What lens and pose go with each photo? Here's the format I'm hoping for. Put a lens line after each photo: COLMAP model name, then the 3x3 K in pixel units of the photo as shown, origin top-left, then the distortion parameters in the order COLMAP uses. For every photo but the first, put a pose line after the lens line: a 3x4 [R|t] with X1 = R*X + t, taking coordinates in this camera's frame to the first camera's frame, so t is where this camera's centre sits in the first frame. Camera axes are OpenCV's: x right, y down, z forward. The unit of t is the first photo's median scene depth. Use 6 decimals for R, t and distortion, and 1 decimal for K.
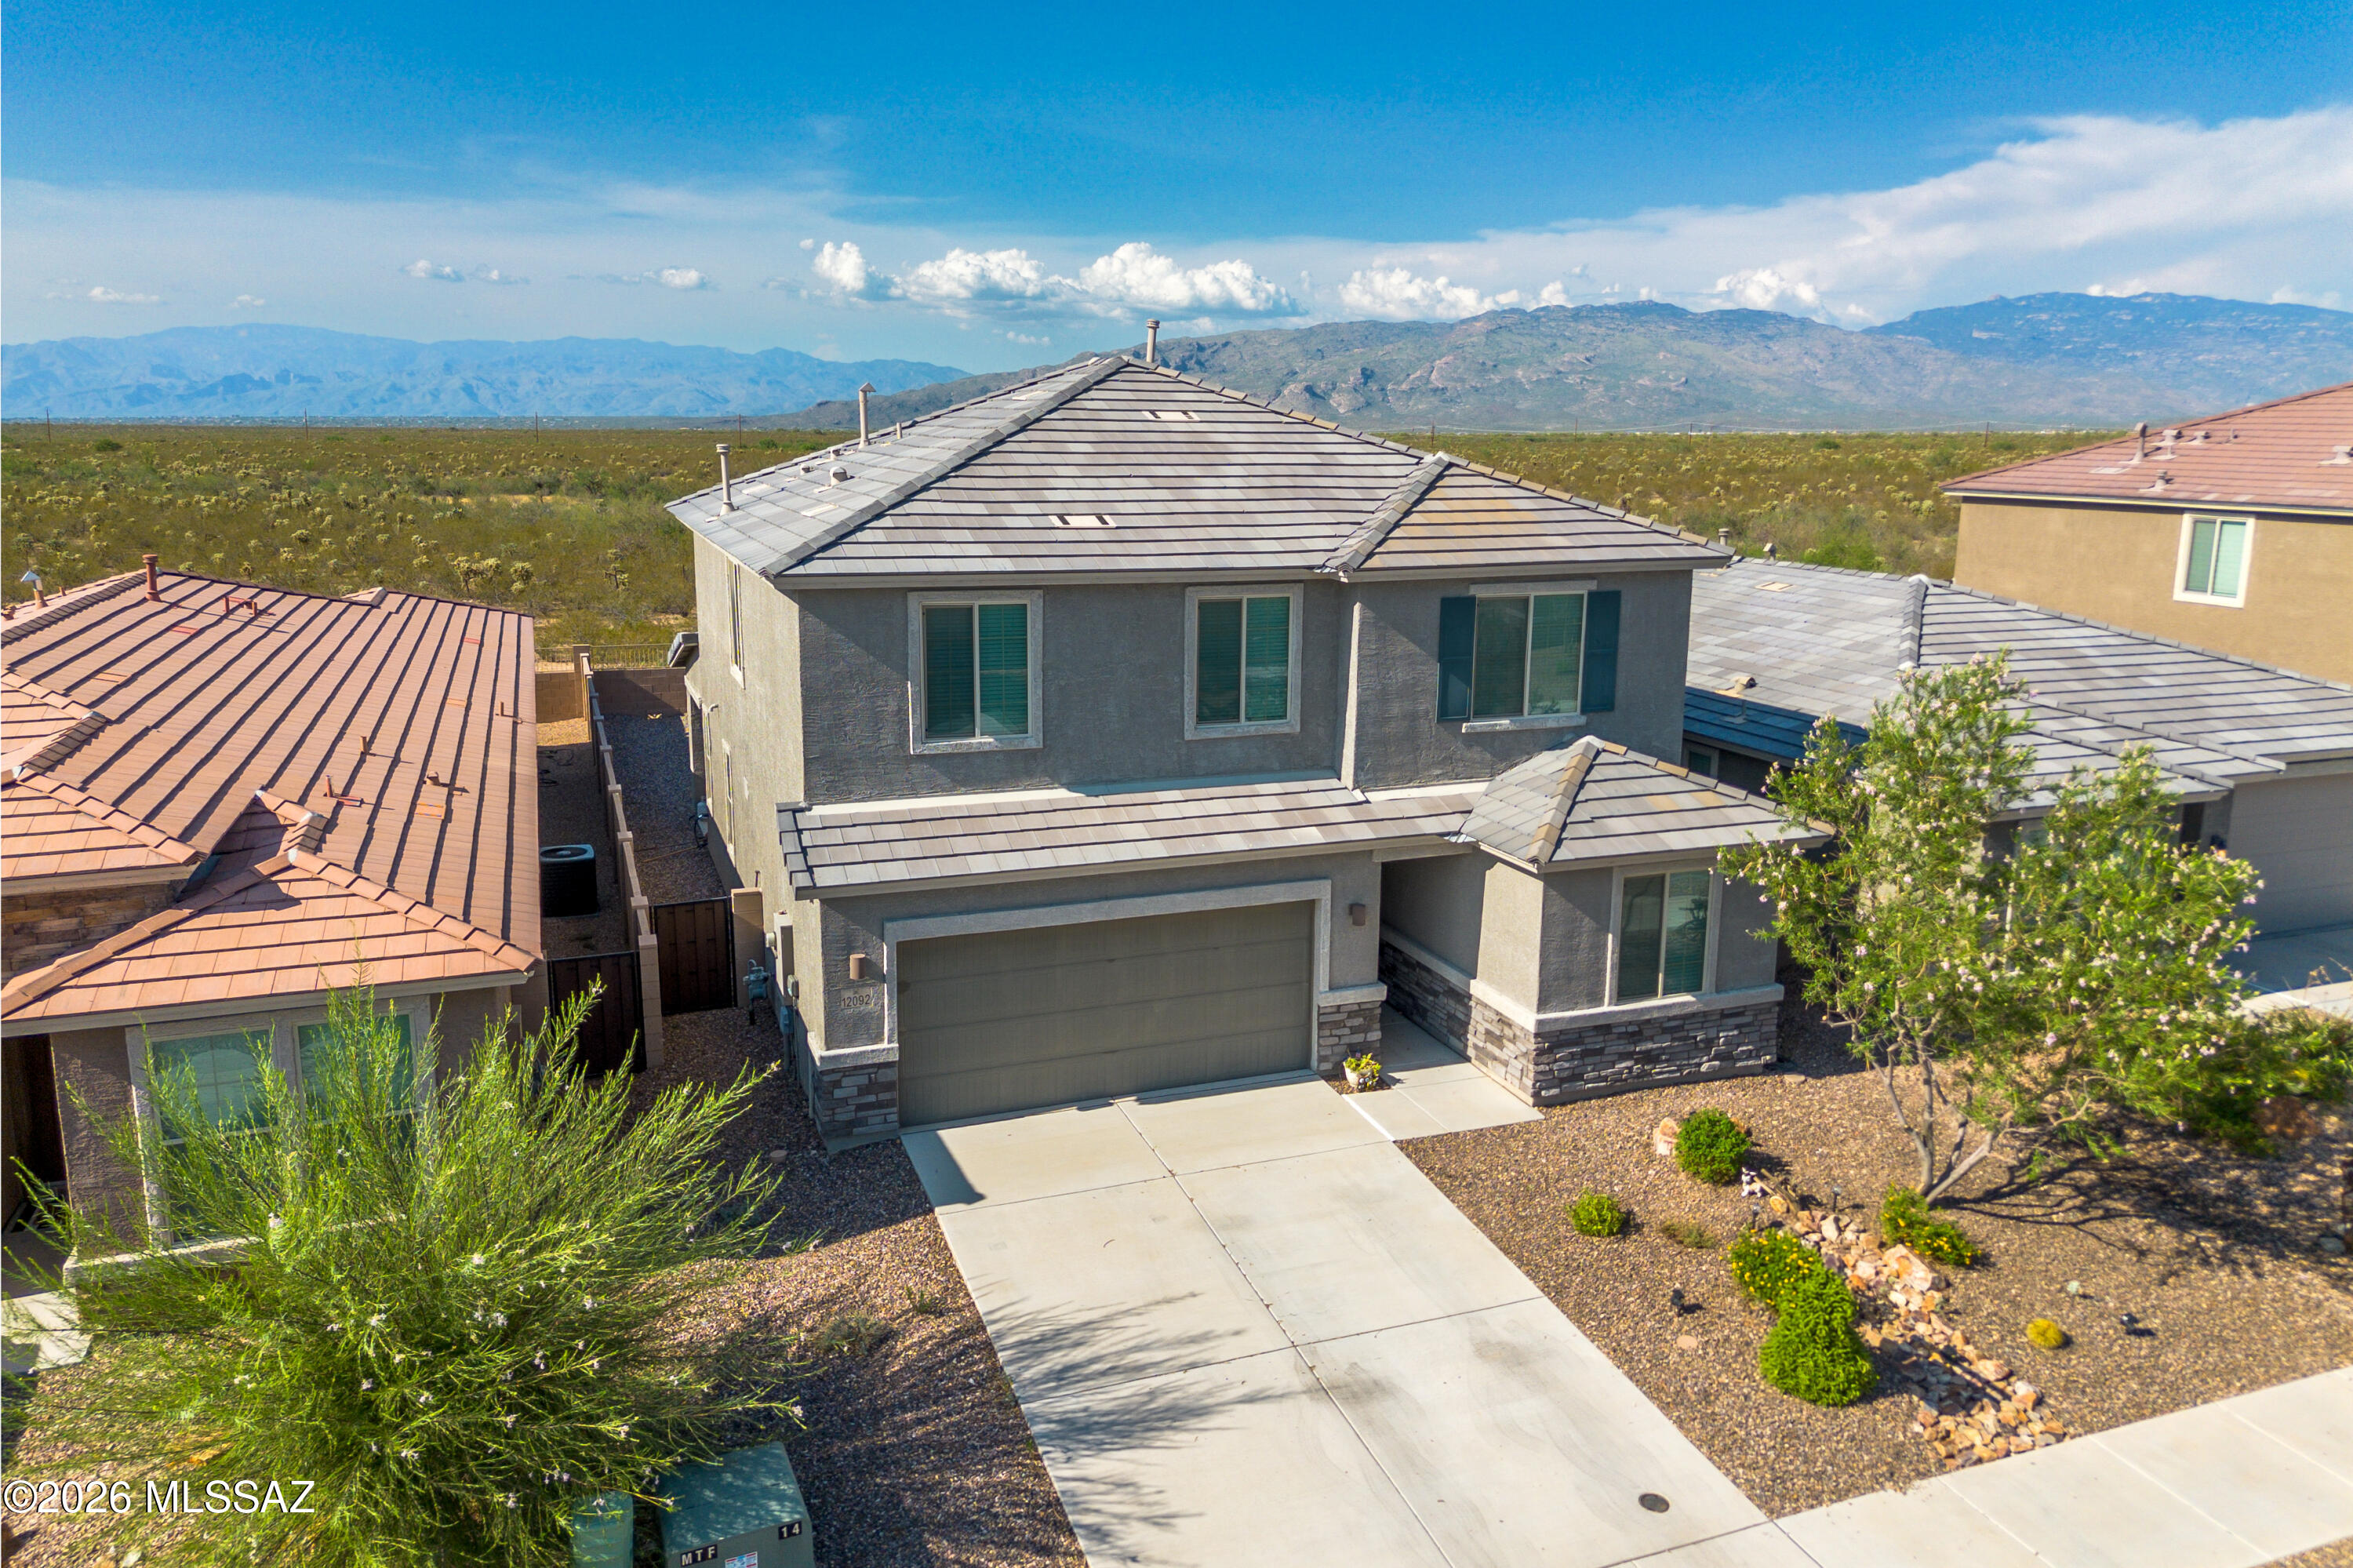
lens RADIAL K [[1670.3, 0, 1177.5], [0, 1670.3, 740.9], [0, 0, 1]] dist [0.047465, -0.034374]
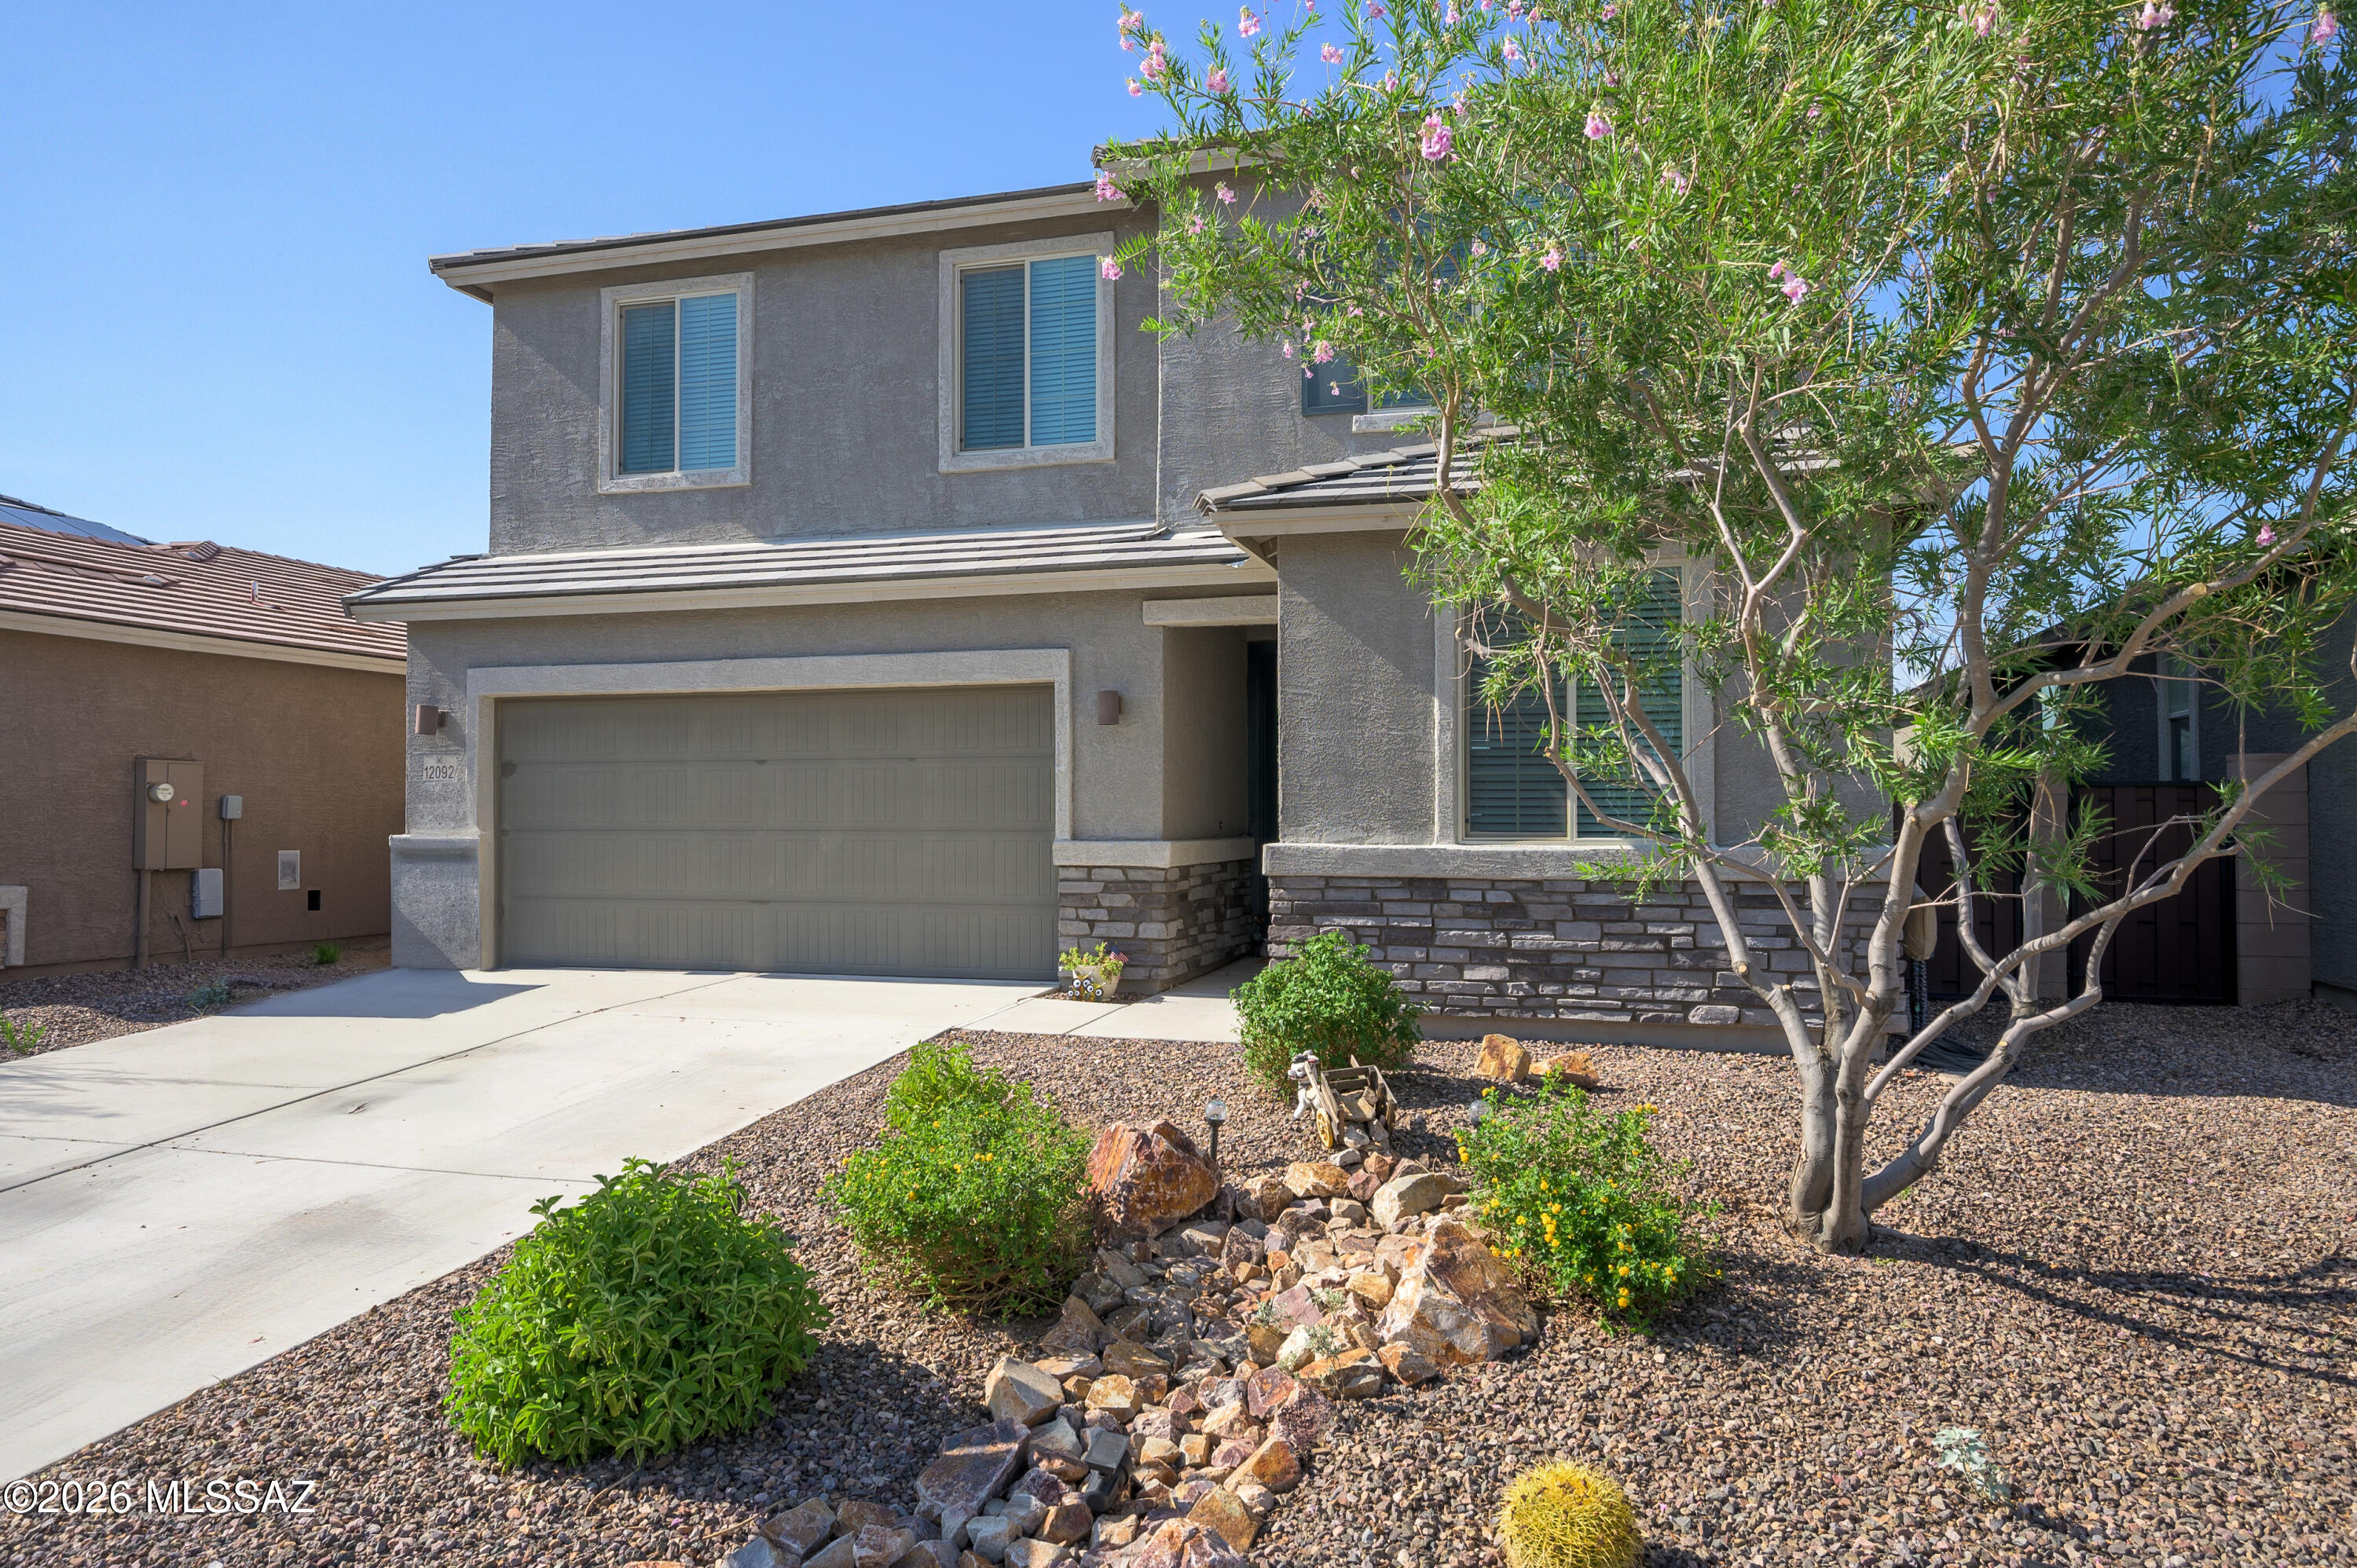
lens RADIAL K [[1538.7, 0, 1175.2], [0, 1538.7, 772.9], [0, 0, 1]] dist [-0.006661, 0.003131]
pose [[0.795493, -0.025542, -0.605424, 0.473629], [-0.107730, 0.977234, -0.182780, 0.231361], [0.596310, 0.210622, 0.774631, 0.607845]]
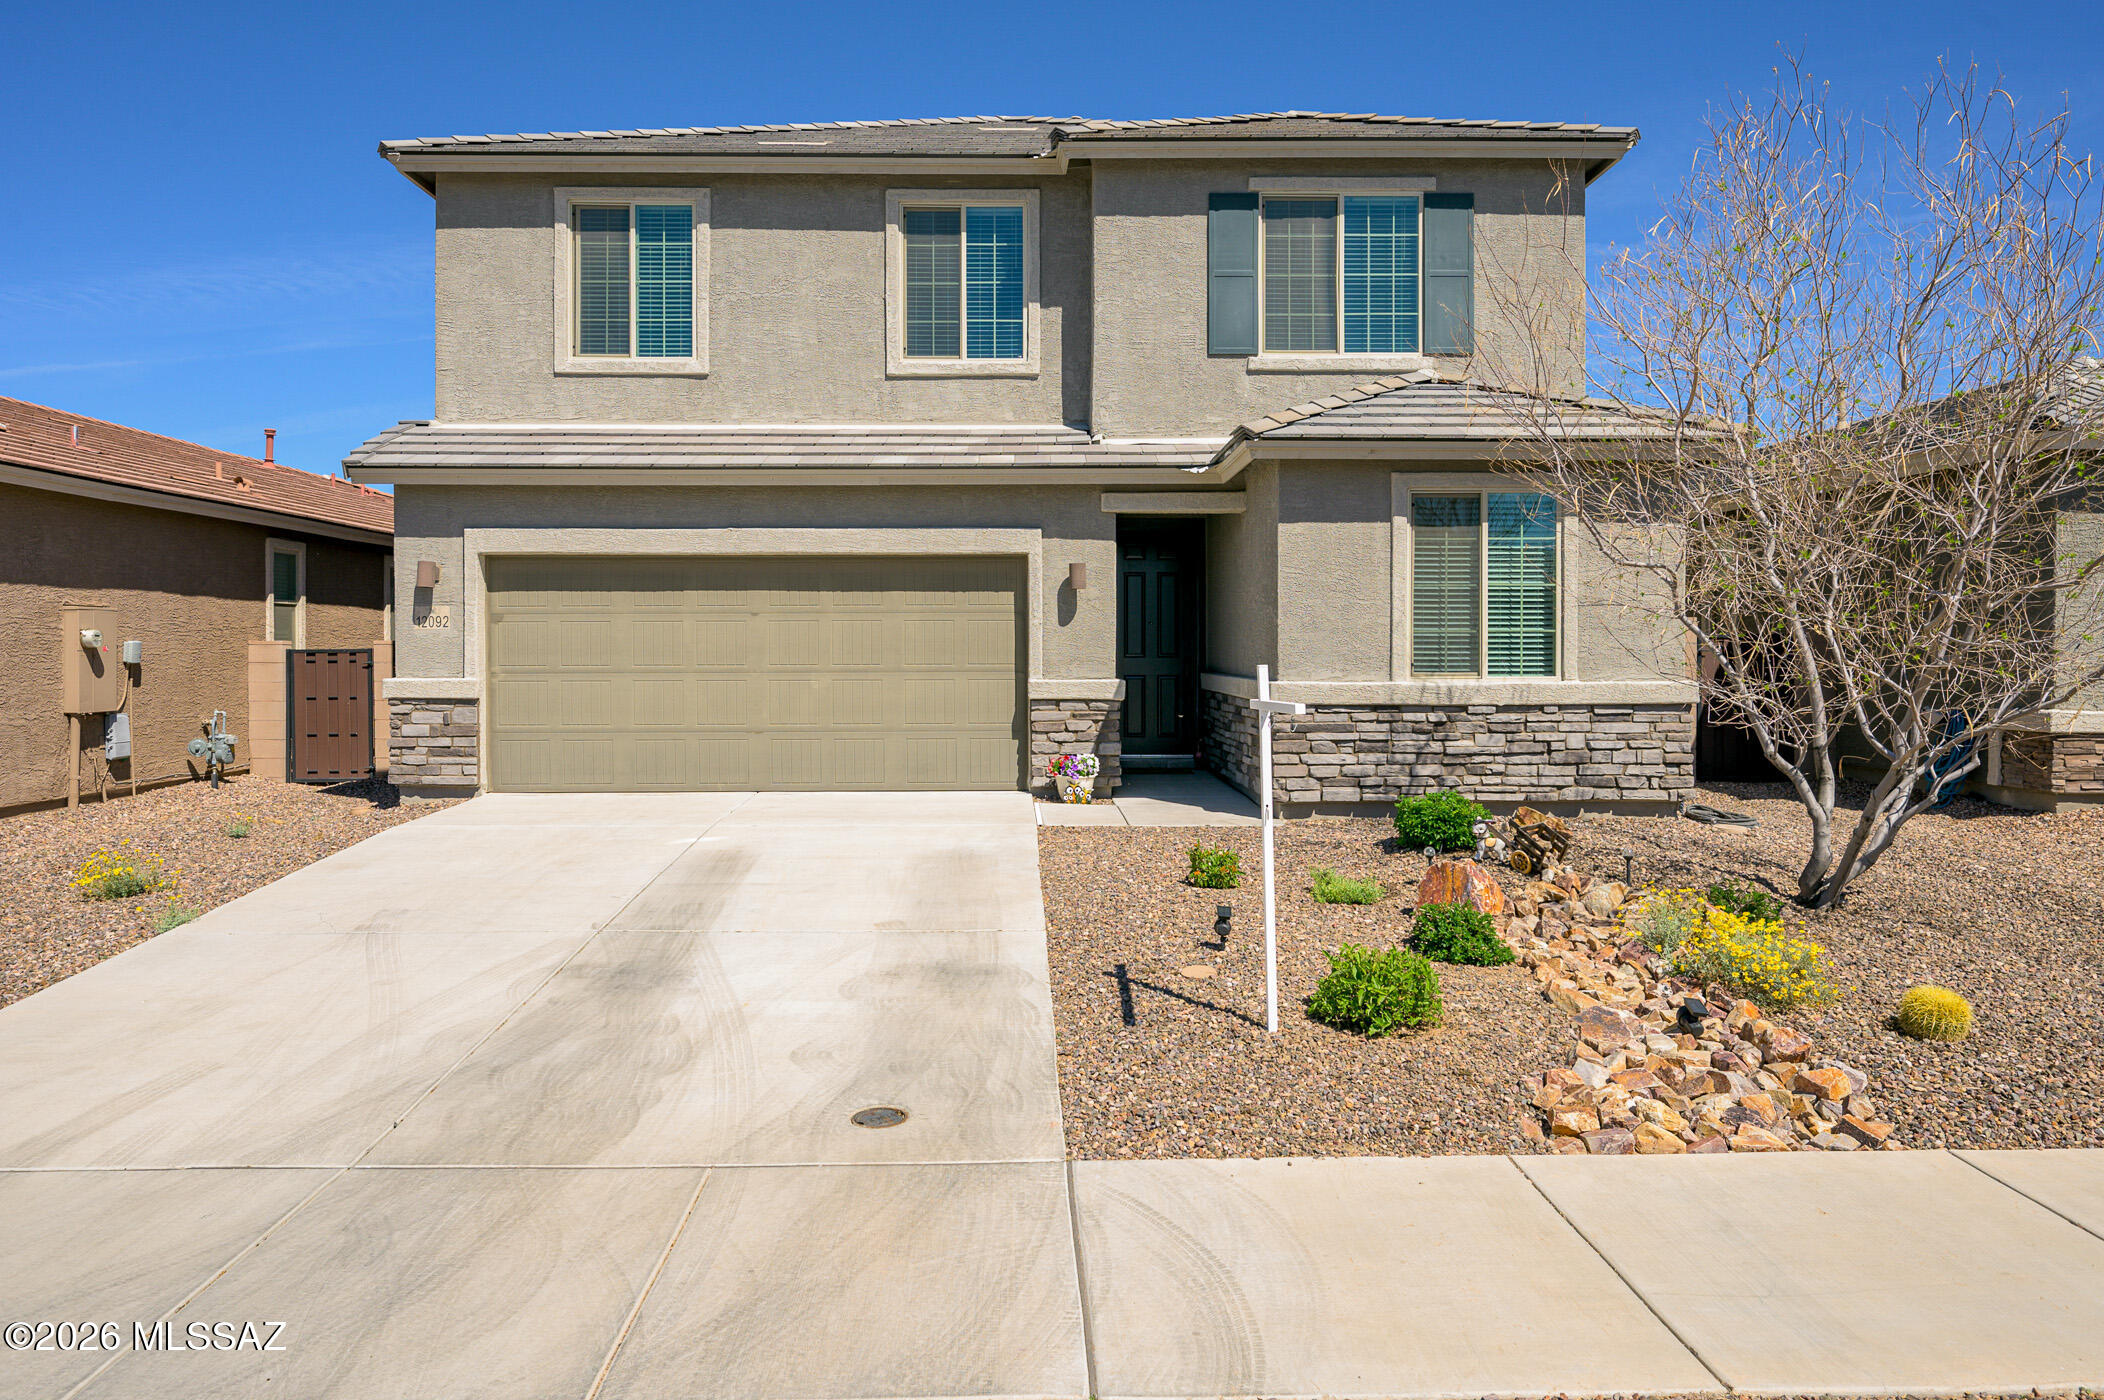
lens RADIAL K [[1420.3, 0, 1025.4], [0, 1420.3, 659.9], [0, 0, 1]] dist [-0.008976, -0.001323]
pose [[0.939631, -0.006528, -0.342126, 0.317777], [-0.055222, 0.983820, -0.170438, 0.262165], [0.337703, 0.179042, 0.924067, 0.405252]]
